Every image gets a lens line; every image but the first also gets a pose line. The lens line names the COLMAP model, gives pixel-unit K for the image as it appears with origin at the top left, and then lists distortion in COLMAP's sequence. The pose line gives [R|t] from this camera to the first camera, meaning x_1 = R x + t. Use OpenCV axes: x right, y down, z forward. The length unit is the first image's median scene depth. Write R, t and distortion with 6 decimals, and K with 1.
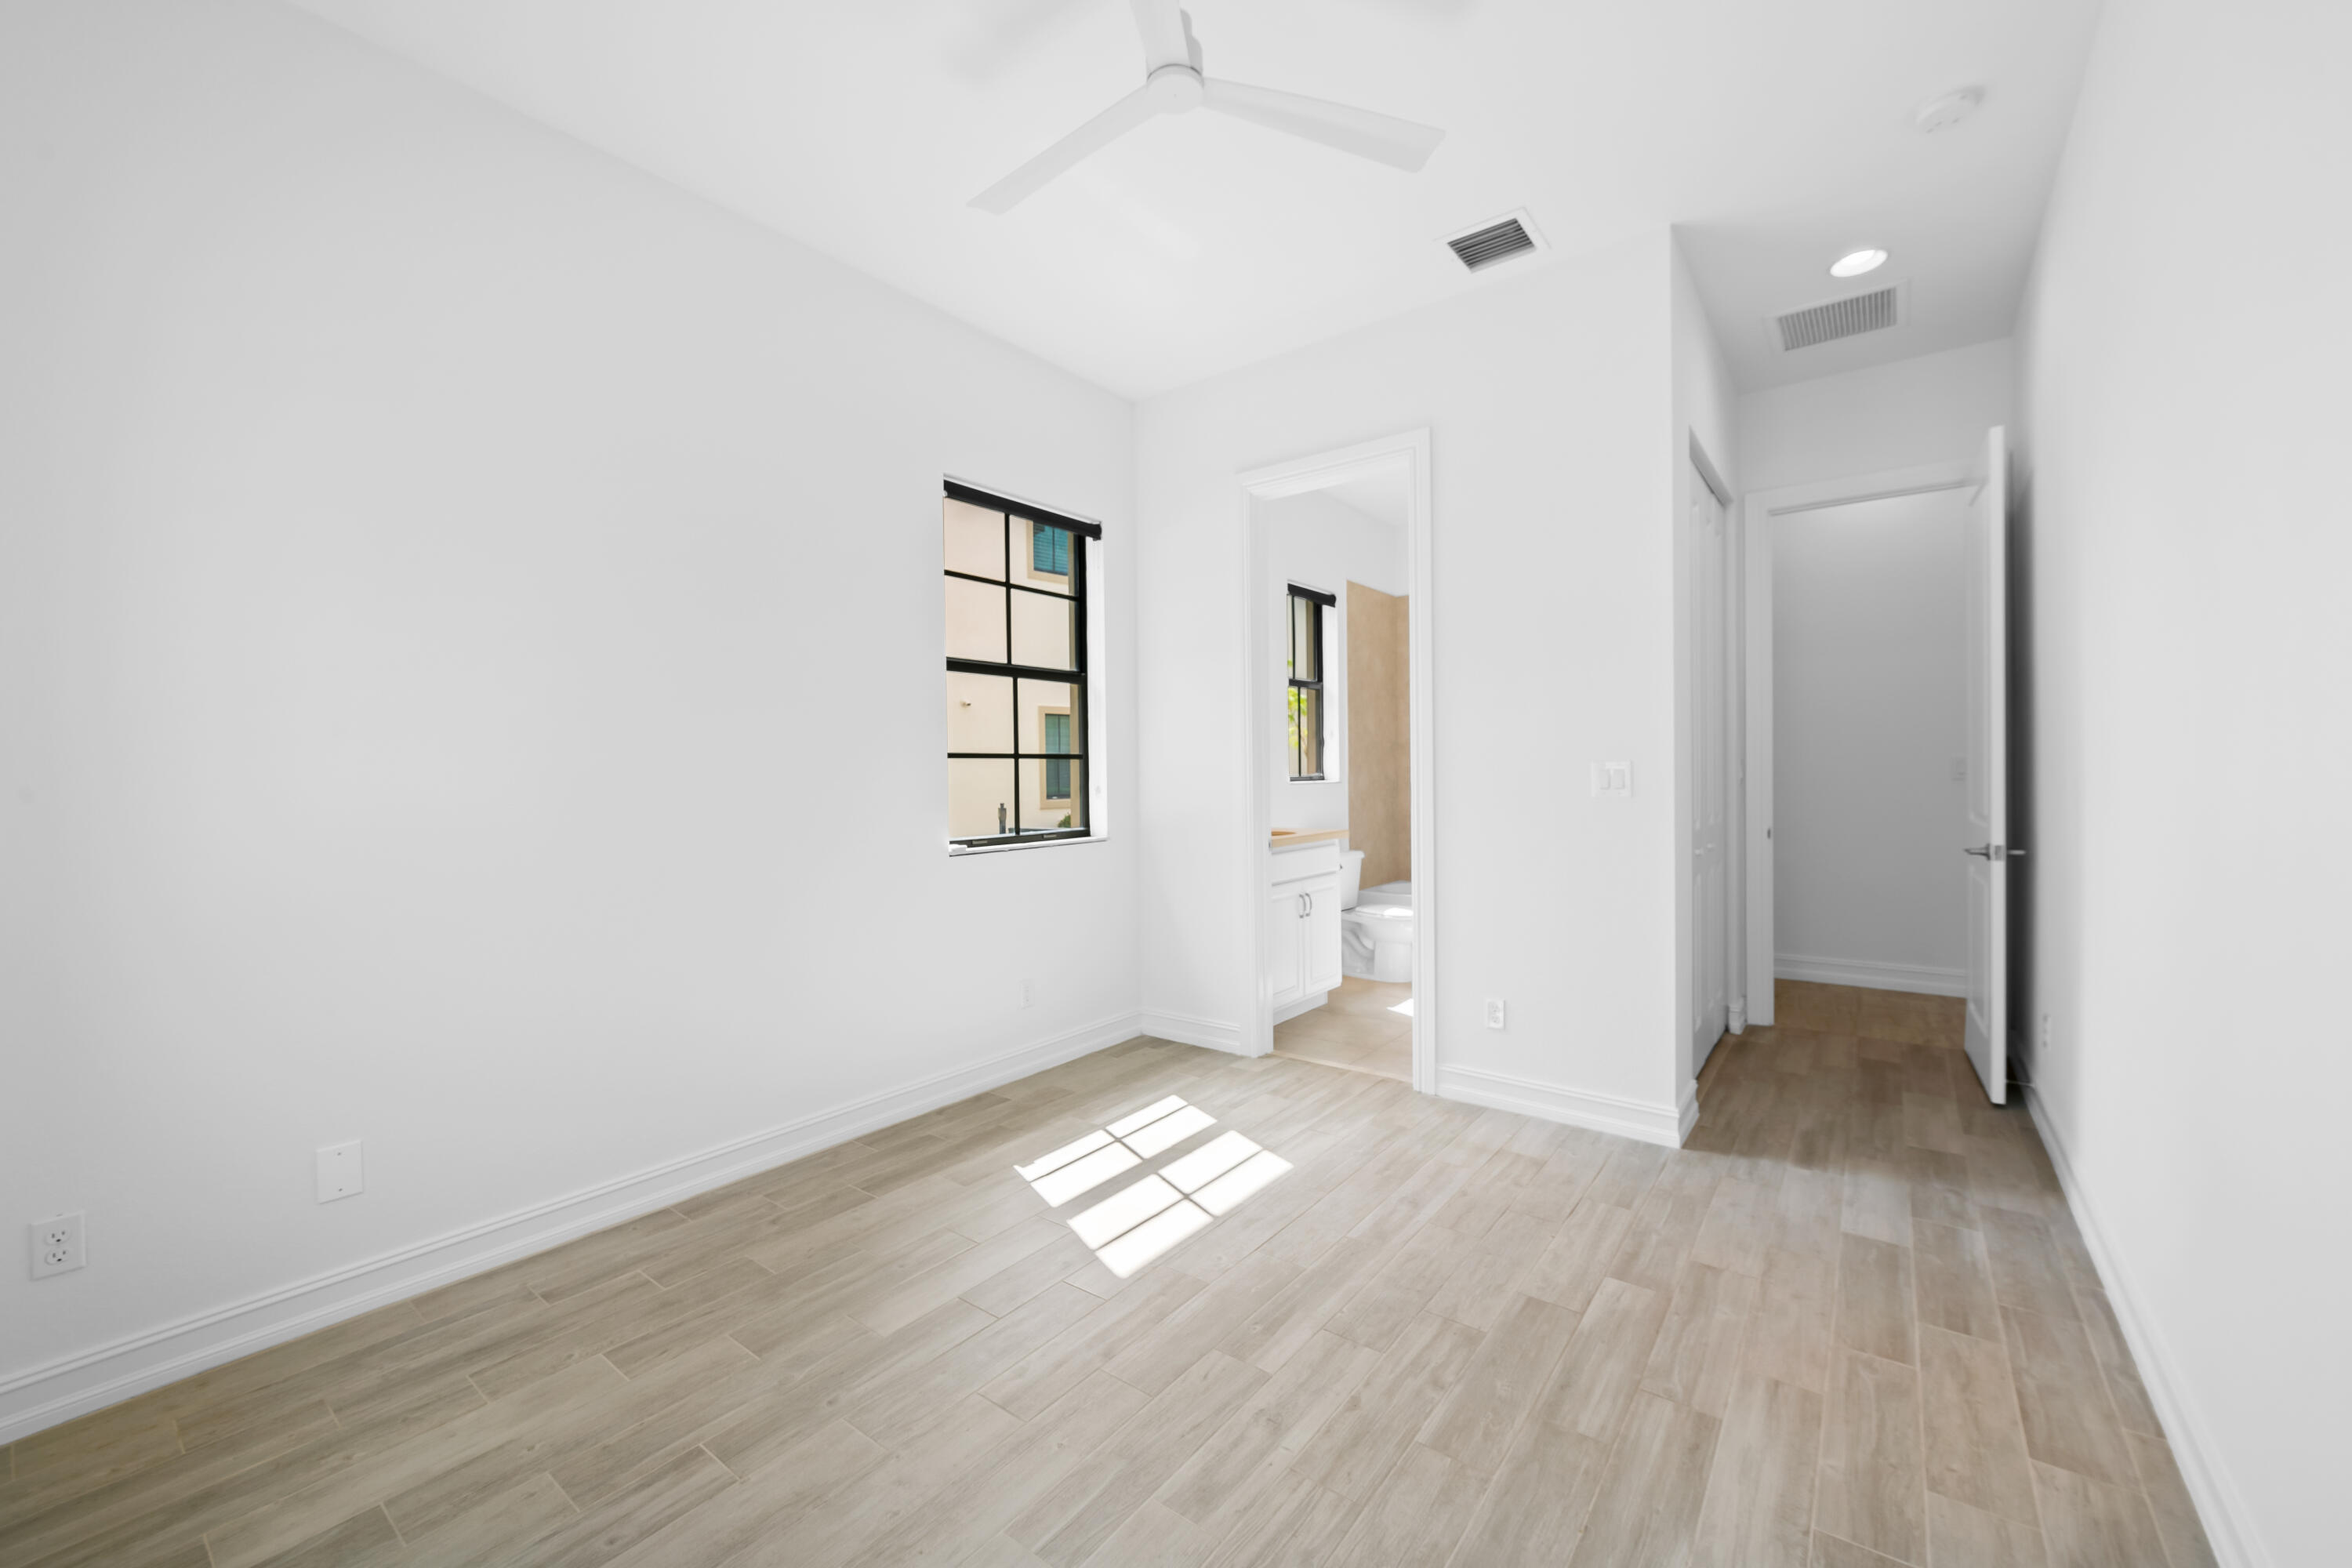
lens RADIAL K [[930.7, 0, 1176.0], [0, 930.7, 784.0], [0, 0, 1]] dist [0.001053, -0.000299]
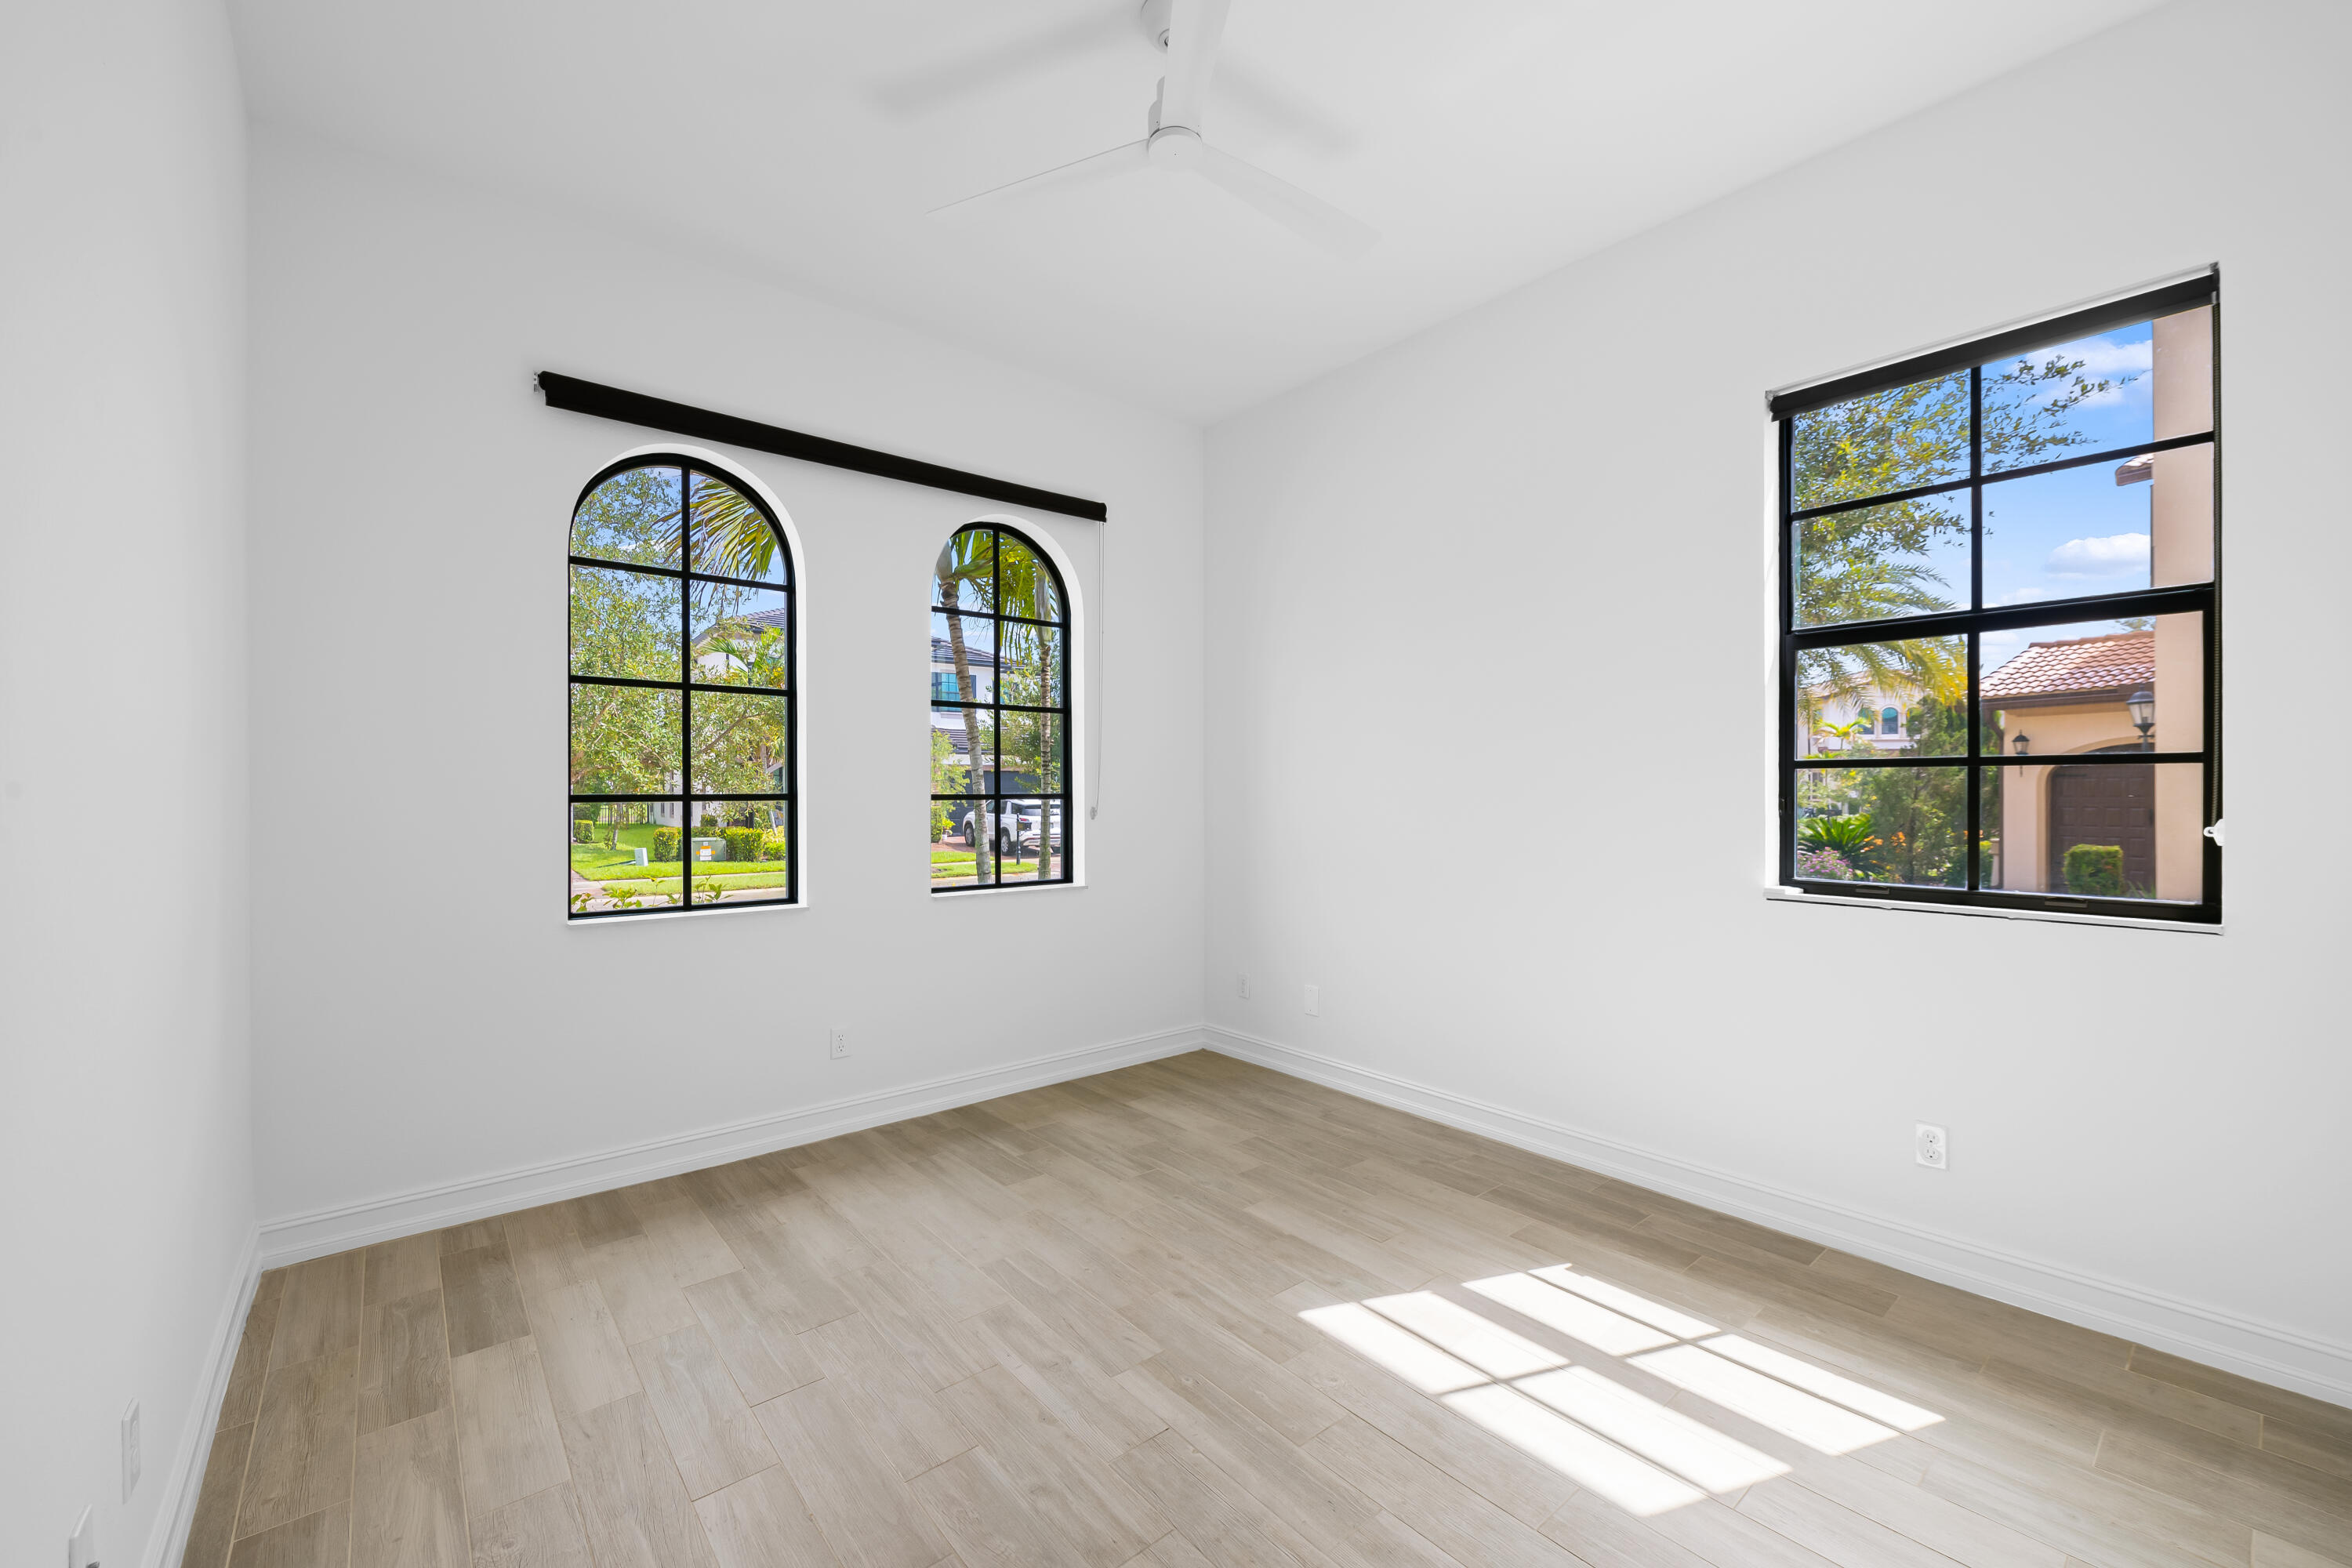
lens RADIAL K [[930.7, 0, 1176.0], [0, 930.7, 784.0], [0, 0, 1]] dist [0.001053, -0.000299]
pose [[-0.222078, 0.001851, -0.975027, 0.919140], [-0.007878, 0.999962, 0.003693, -0.016348], [0.974997, 0.008502, -0.222055, 1.096329]]
